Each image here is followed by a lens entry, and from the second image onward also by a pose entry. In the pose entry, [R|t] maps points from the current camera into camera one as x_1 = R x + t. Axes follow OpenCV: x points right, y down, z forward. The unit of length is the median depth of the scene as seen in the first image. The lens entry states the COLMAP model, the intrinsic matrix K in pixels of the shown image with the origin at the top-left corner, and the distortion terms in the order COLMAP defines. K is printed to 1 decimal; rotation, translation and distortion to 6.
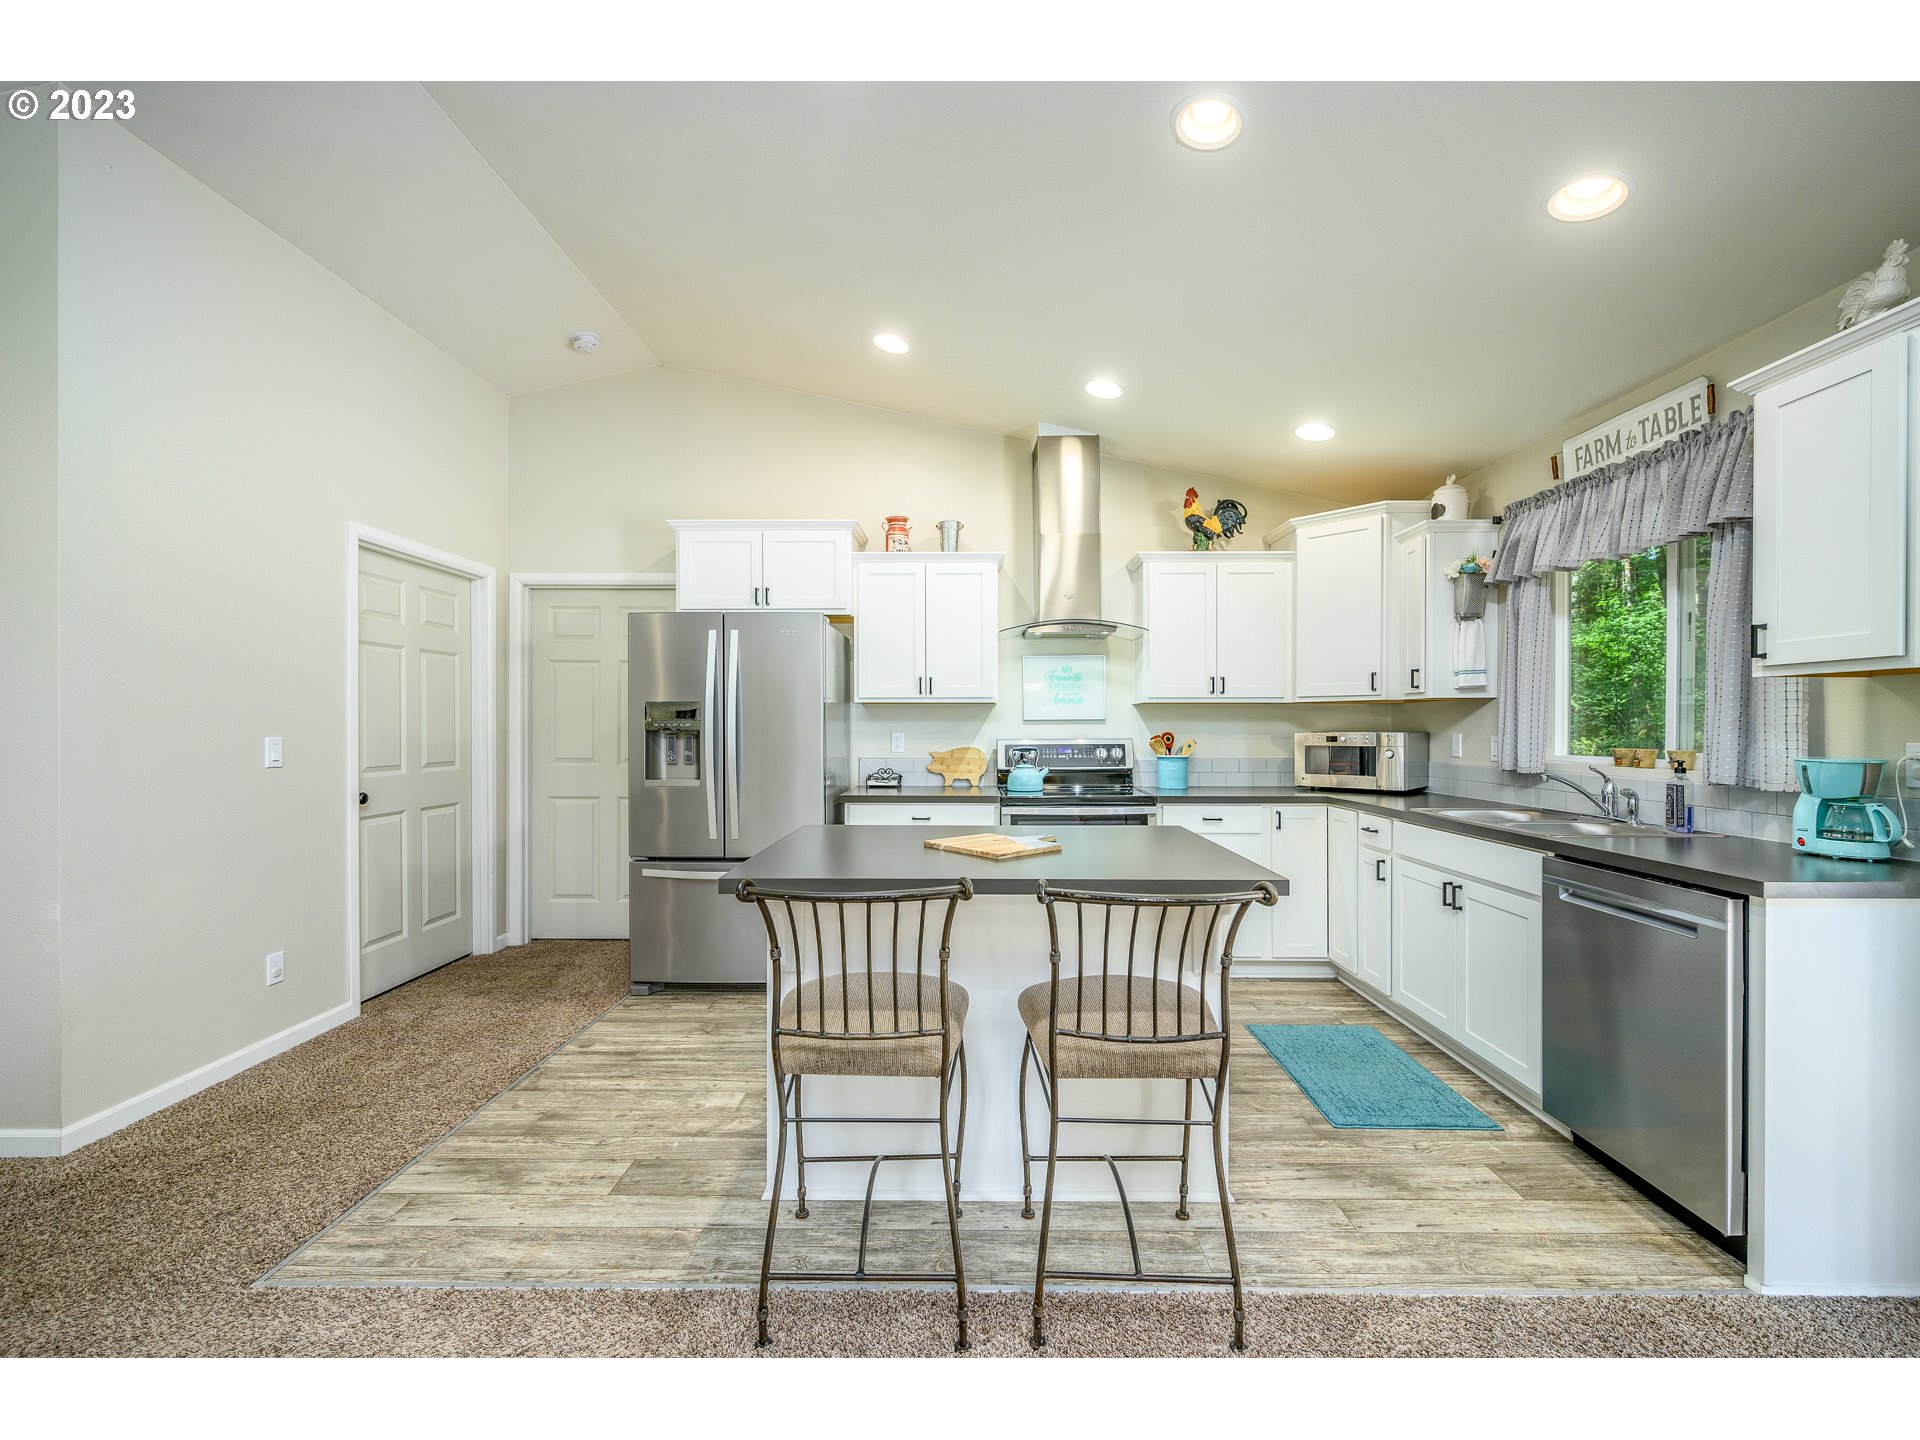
lens RADIAL K [[812.8, 0, 964.4], [0, 812.8, 731.5], [0, 0, 1]] dist [-0.002560, 0.000278]
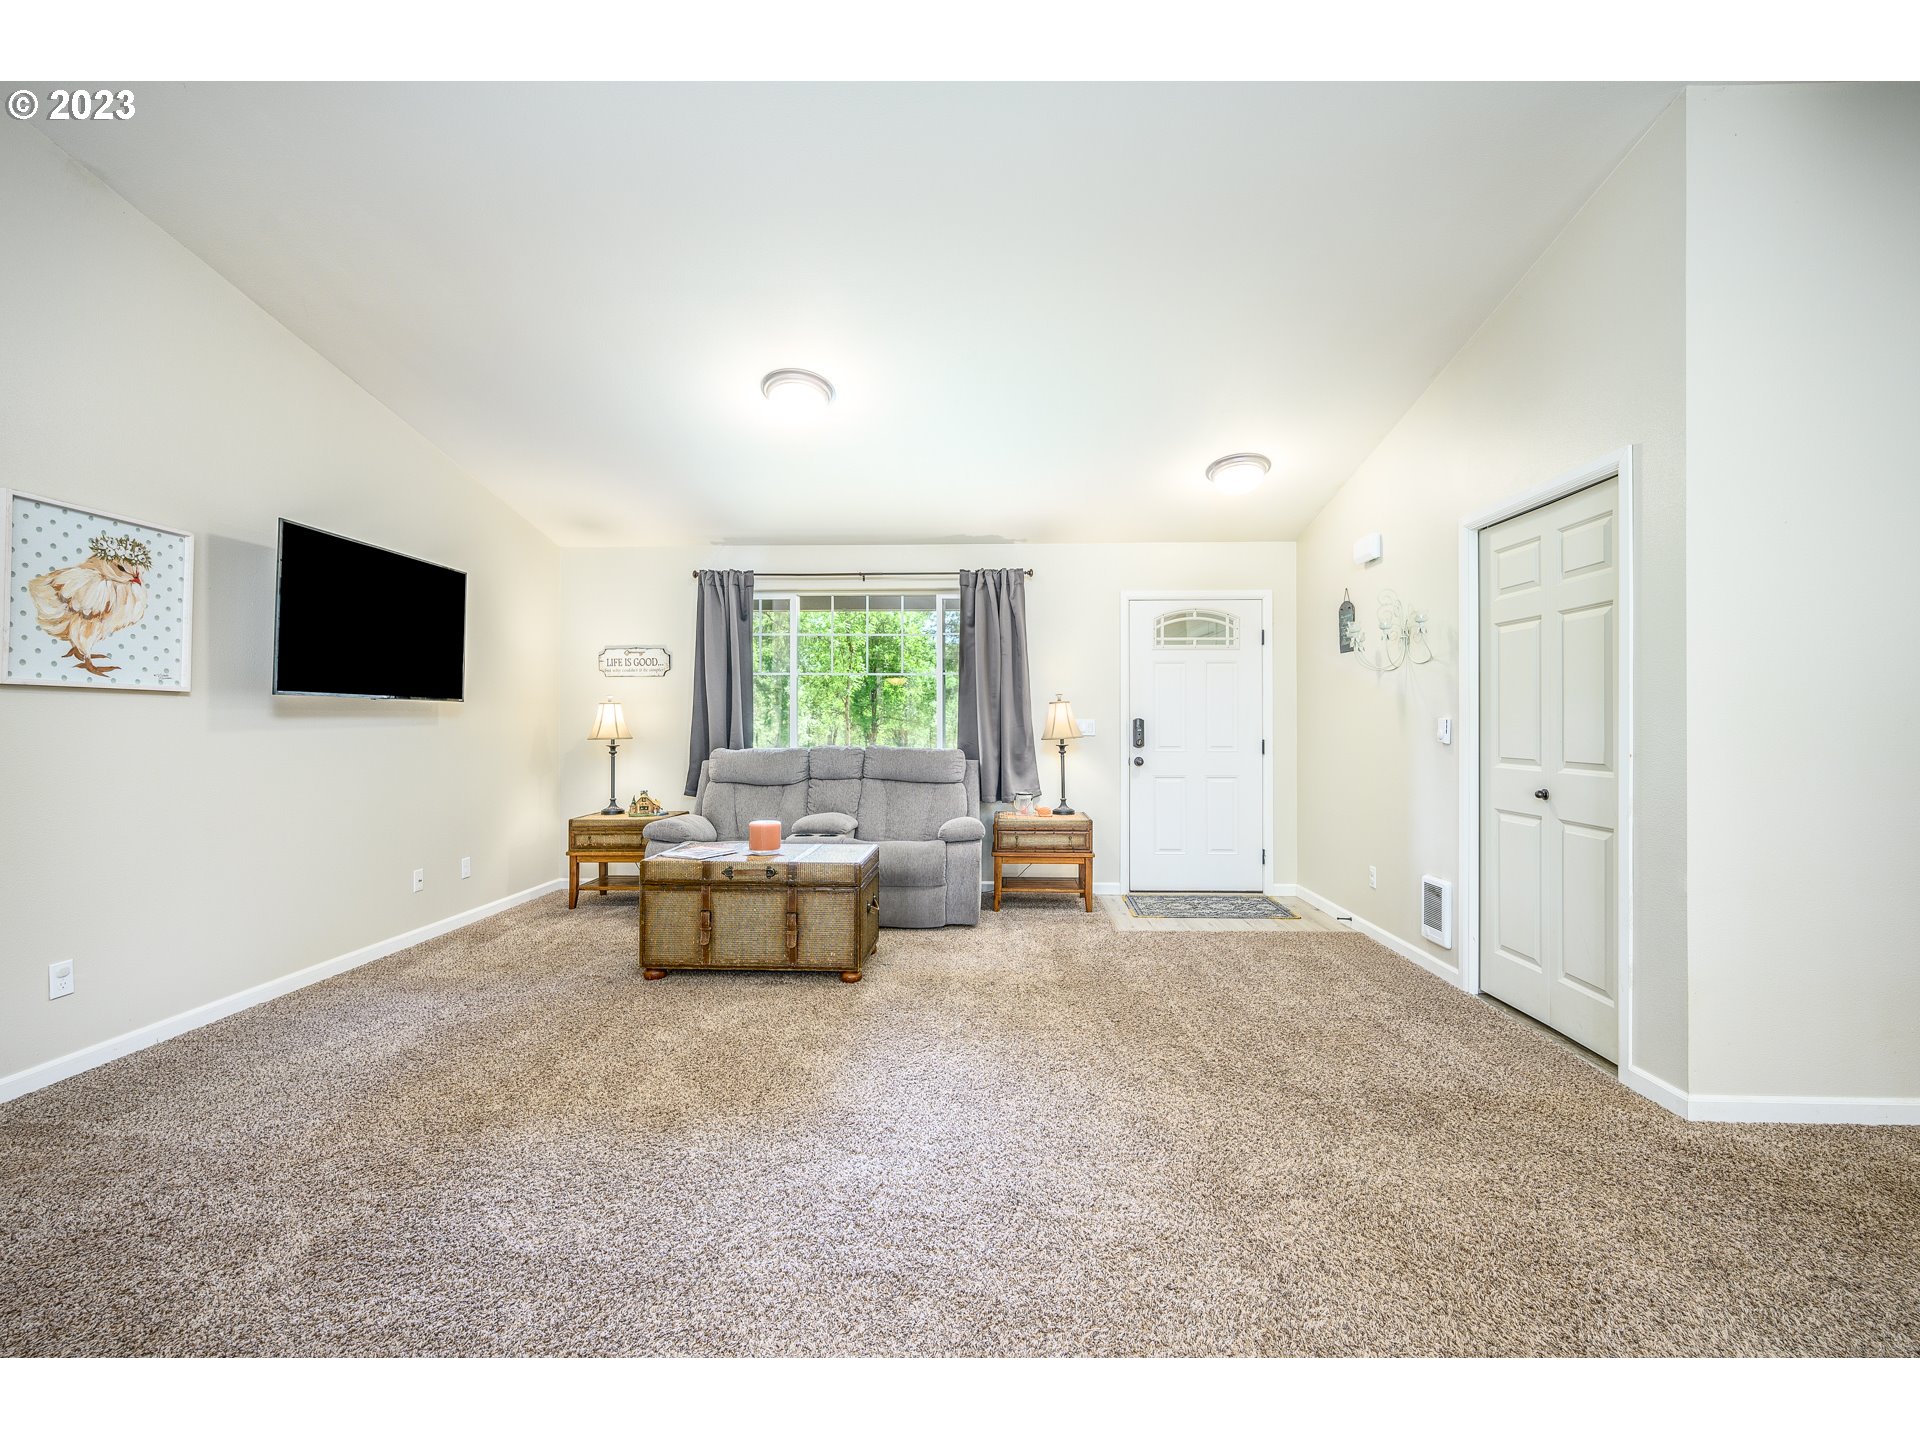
lens RADIAL K [[832.8, 0, 969.1], [0, 832.8, 717.7], [0, 0, 1]] dist [0.000699, 0.000189]
pose [[-0.027770, -0.003697, -0.999607, -0.013804], [-0.006895, 0.999970, -0.003506, 0.011827], [0.999591, 0.006795, -0.027795, 0.063245]]
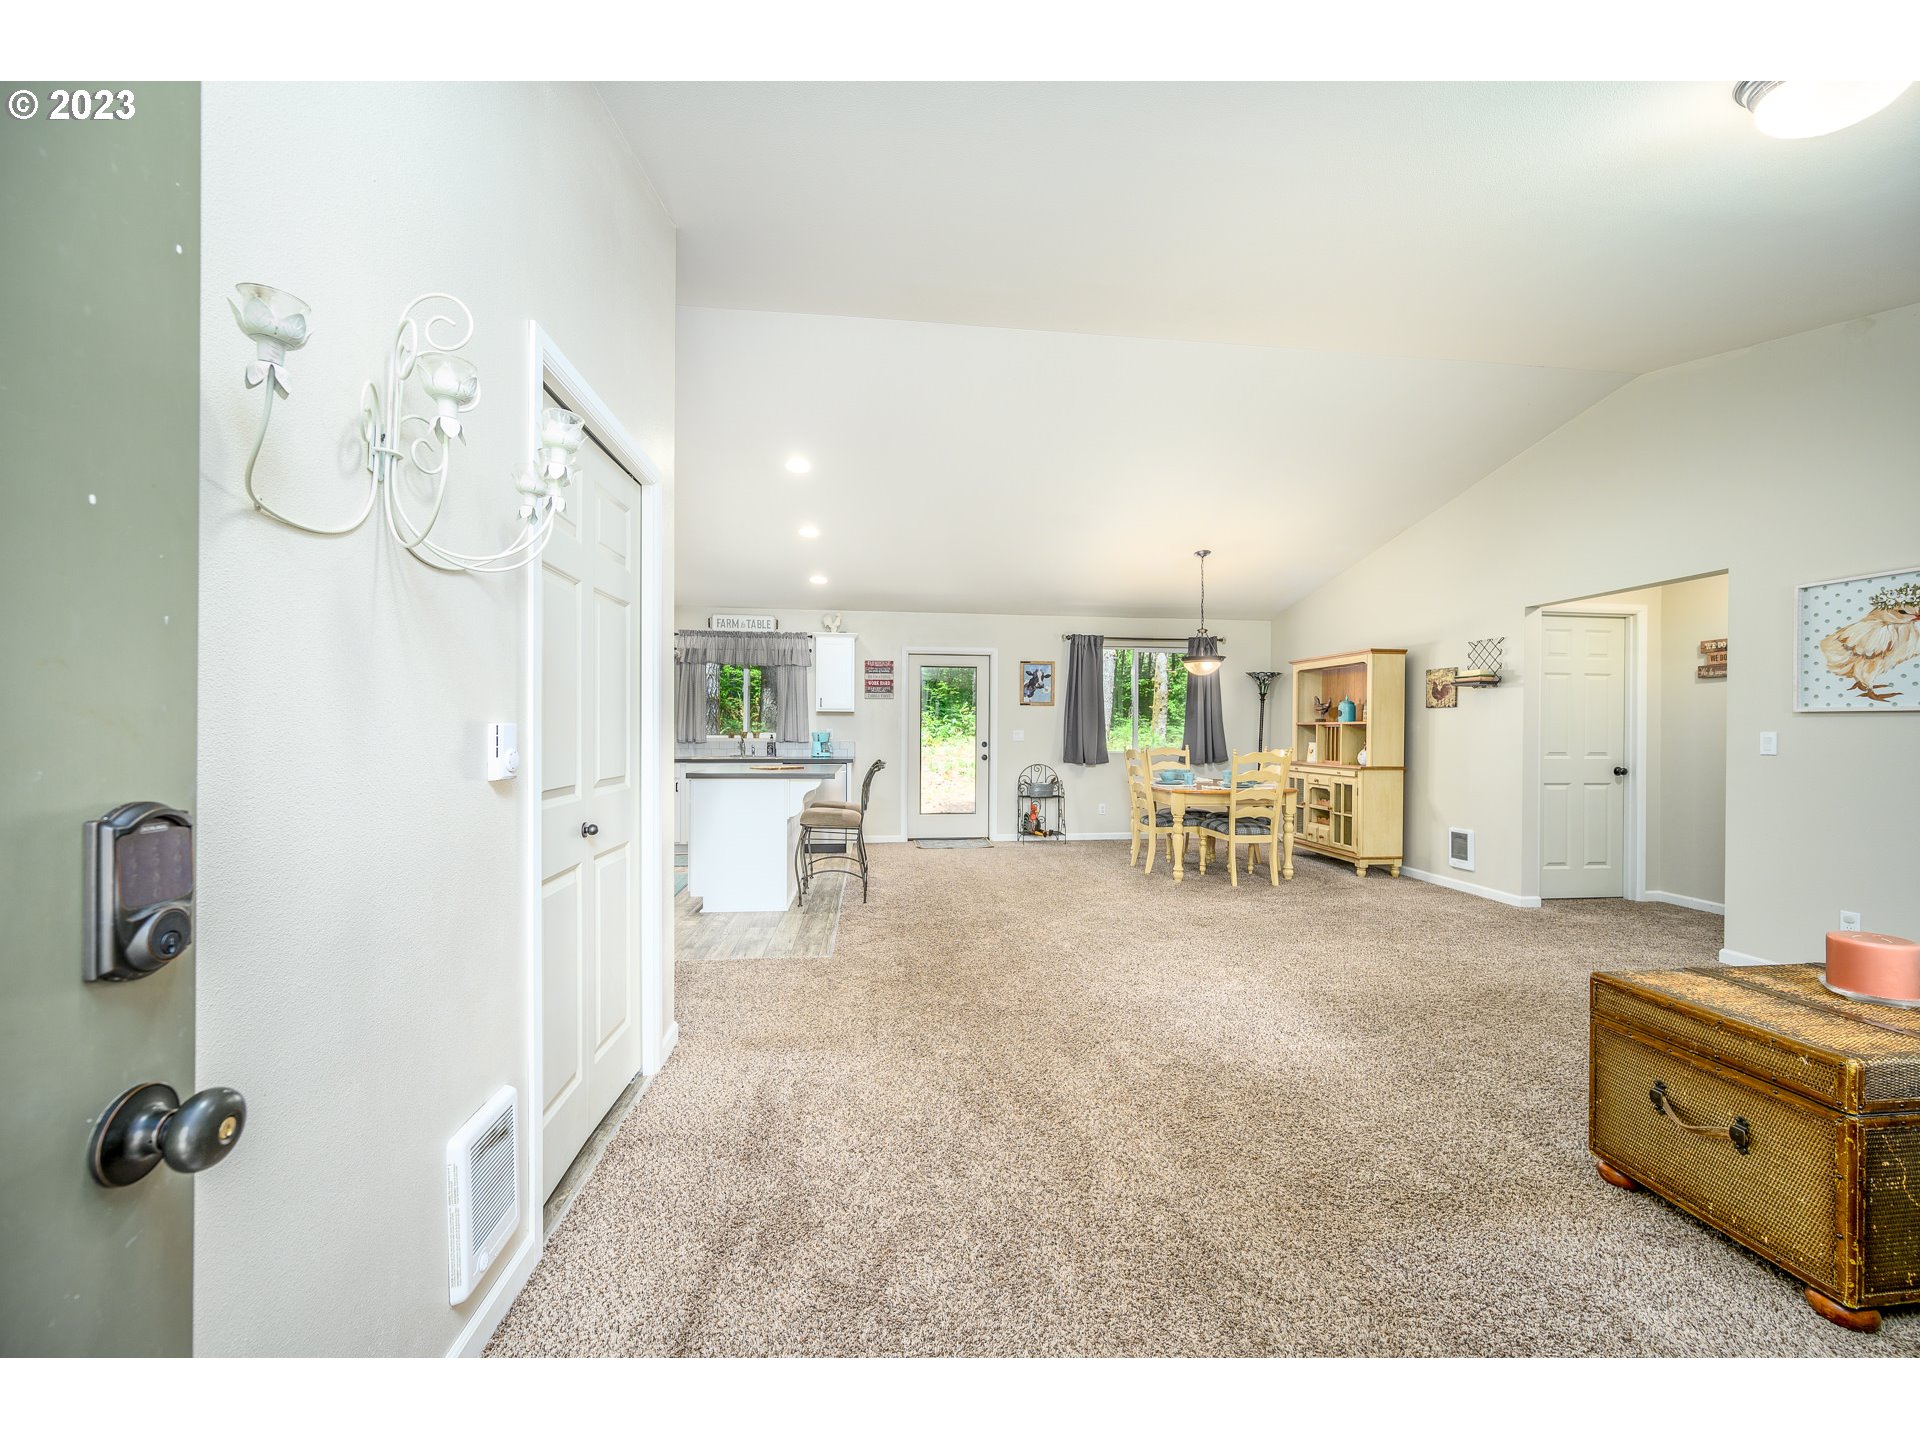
lens RADIAL K [[755.0, 0, 957.6], [0, 755.0, 730.3], [0, 0, 1]] dist [-0.002000, 0.000051]
pose [[-0.119805, -0.002677, 0.992794, -1.359877], [0.001341, 0.999995, 0.002858, 0.006687], [-0.992797, 0.001674, -0.119800, 0.391281]]
